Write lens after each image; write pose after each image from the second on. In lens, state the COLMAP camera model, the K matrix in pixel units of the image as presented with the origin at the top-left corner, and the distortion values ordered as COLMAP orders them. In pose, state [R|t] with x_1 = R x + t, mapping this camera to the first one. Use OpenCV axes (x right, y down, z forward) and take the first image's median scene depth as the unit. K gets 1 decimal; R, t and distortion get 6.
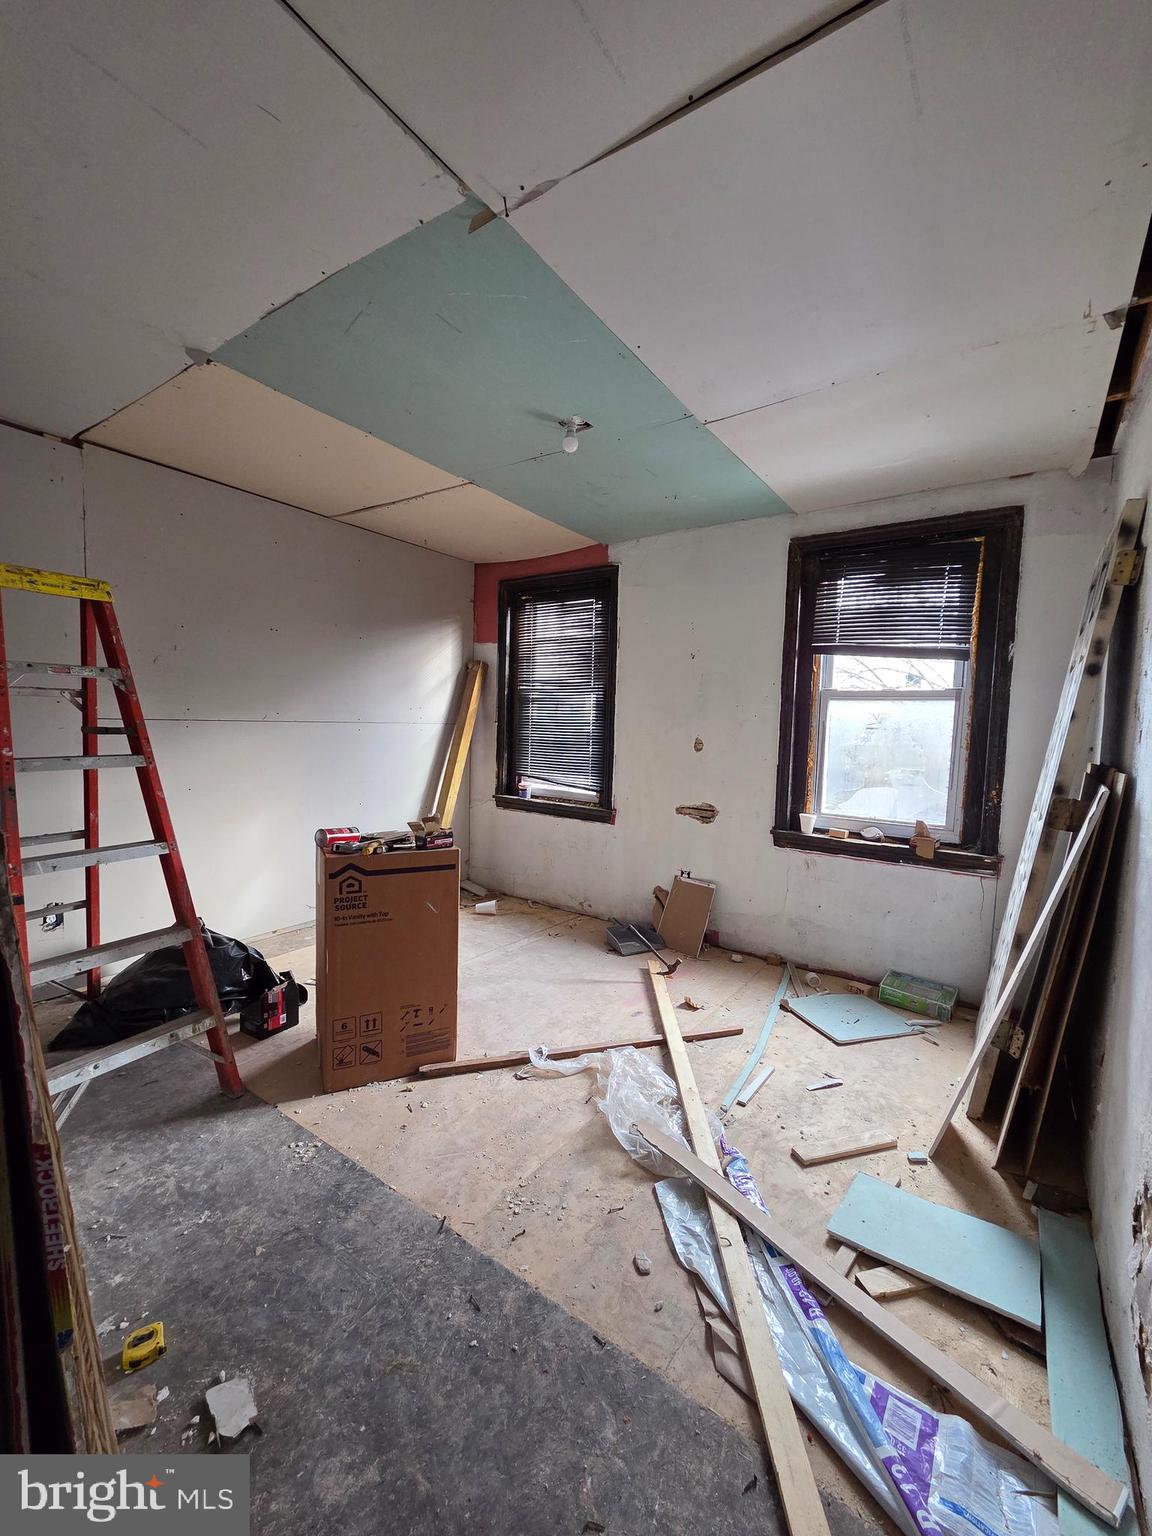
lens RADIAL K [[625.5, 0, 575.1], [0, 625.5, 764.1], [0, 0, 1]] dist [-0.000706, -0.000212]
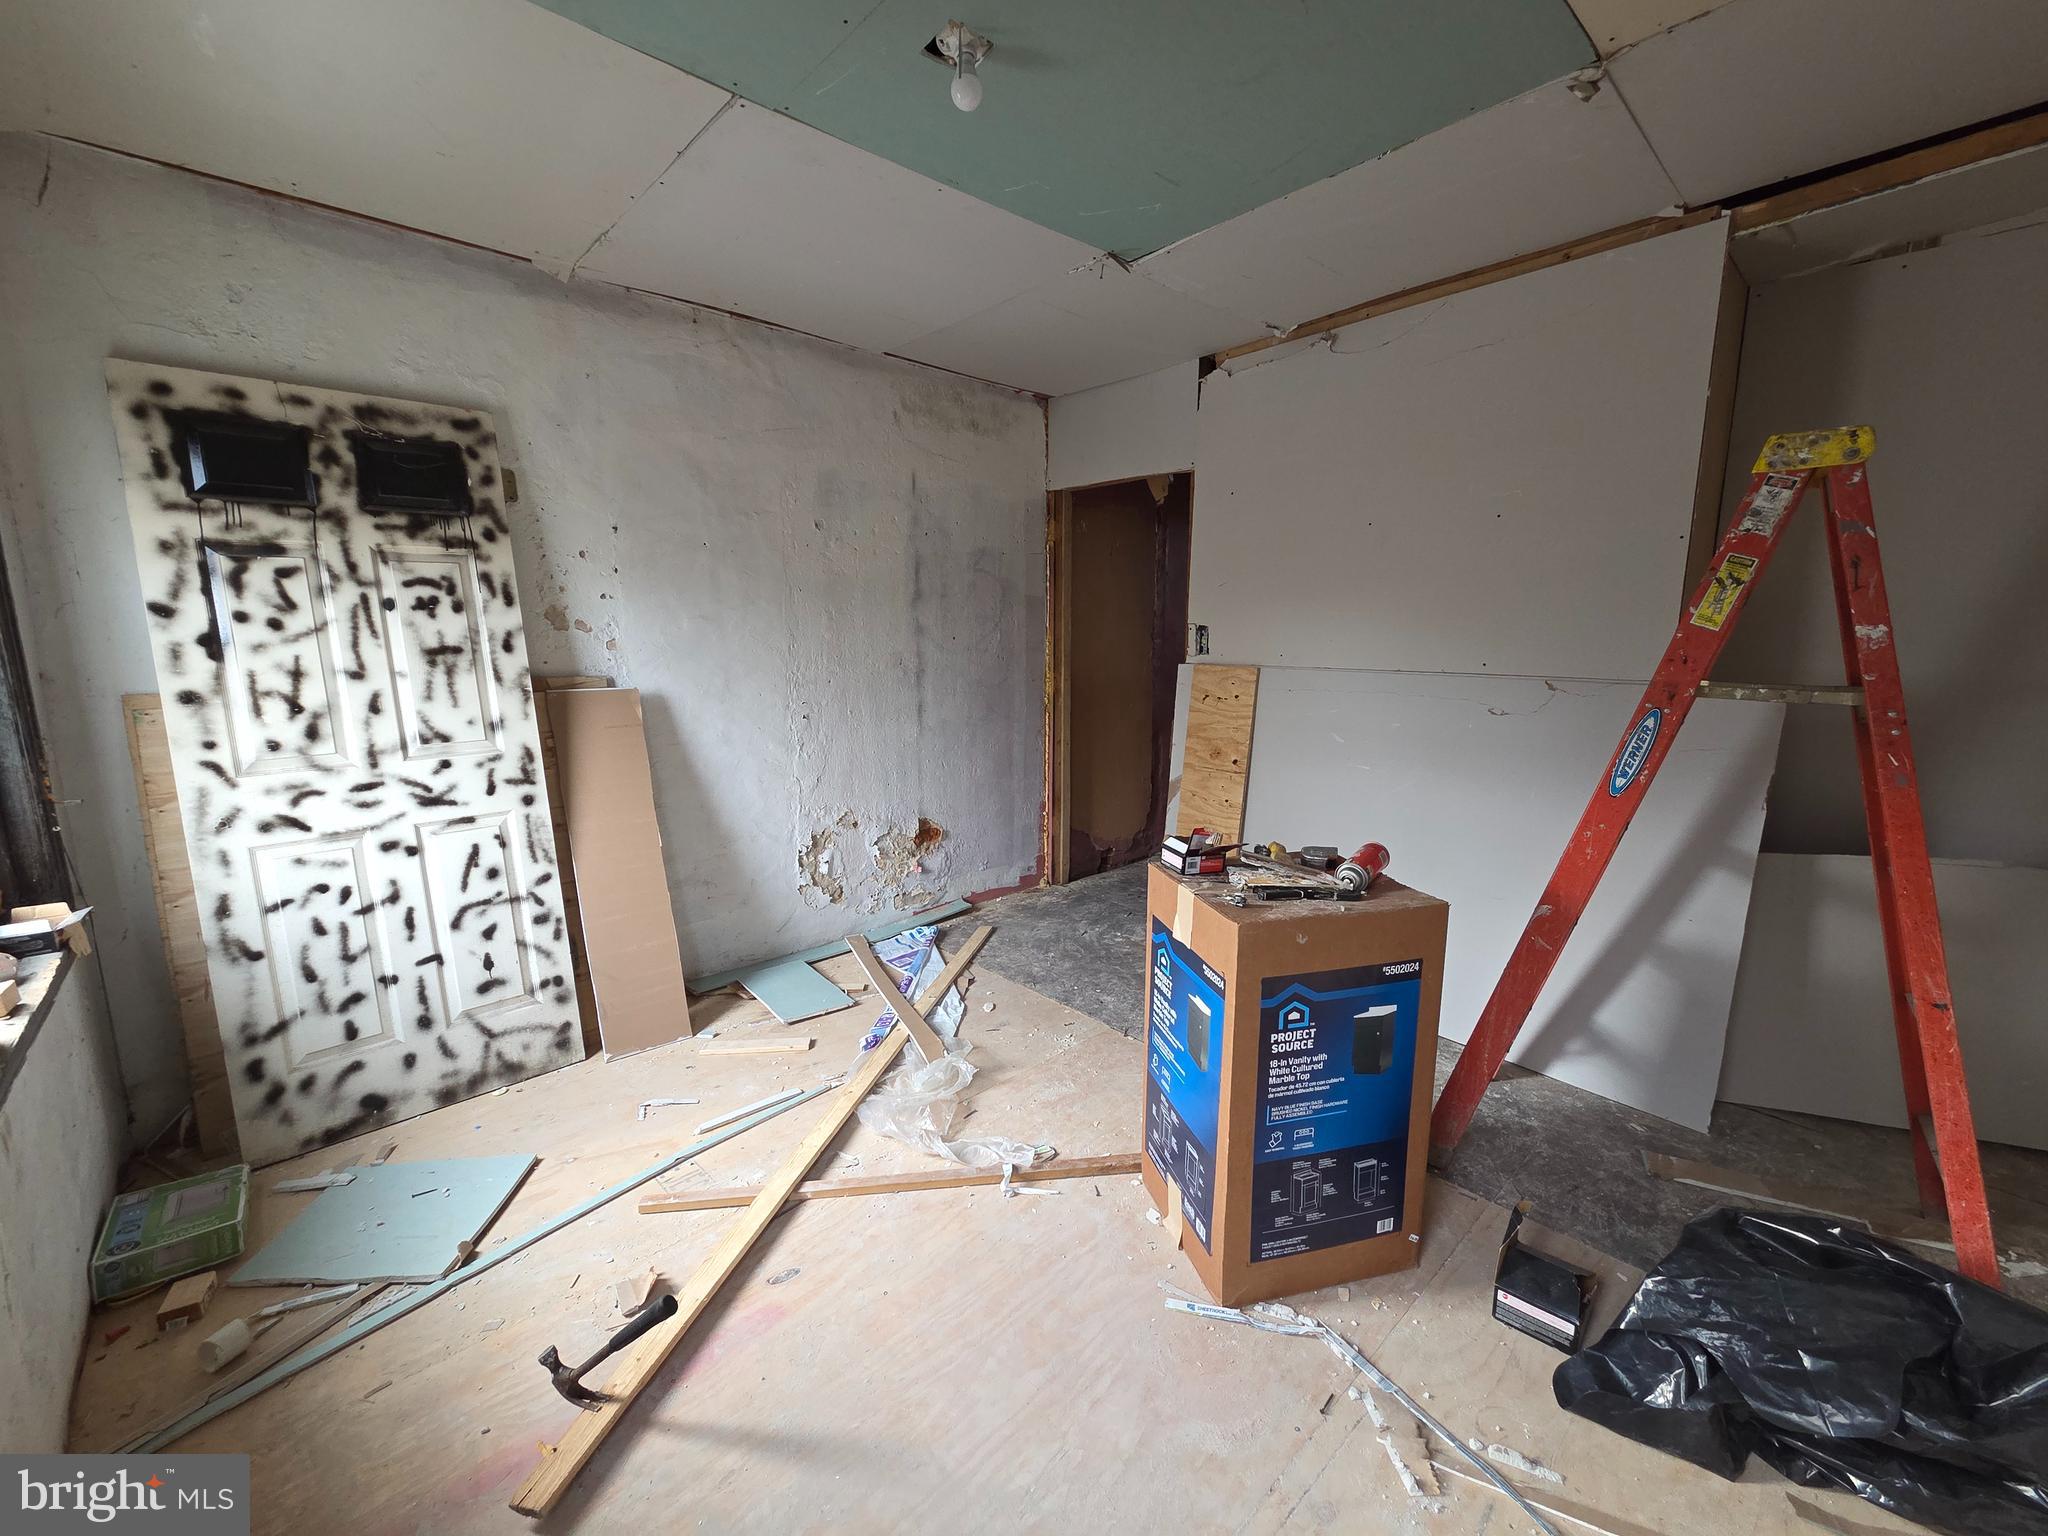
lens RADIAL K [[834.0, 0, 1026.2], [0, 834.0, 780.1], [0, 0, 1]] dist [-0.000706, -0.000212]
pose [[-0.978259, -0.064689, 0.197042, -0.354128], [-0.012342, 0.966584, 0.256052, -0.249003], [-0.207022, 0.248054, -0.946368, 2.864093]]
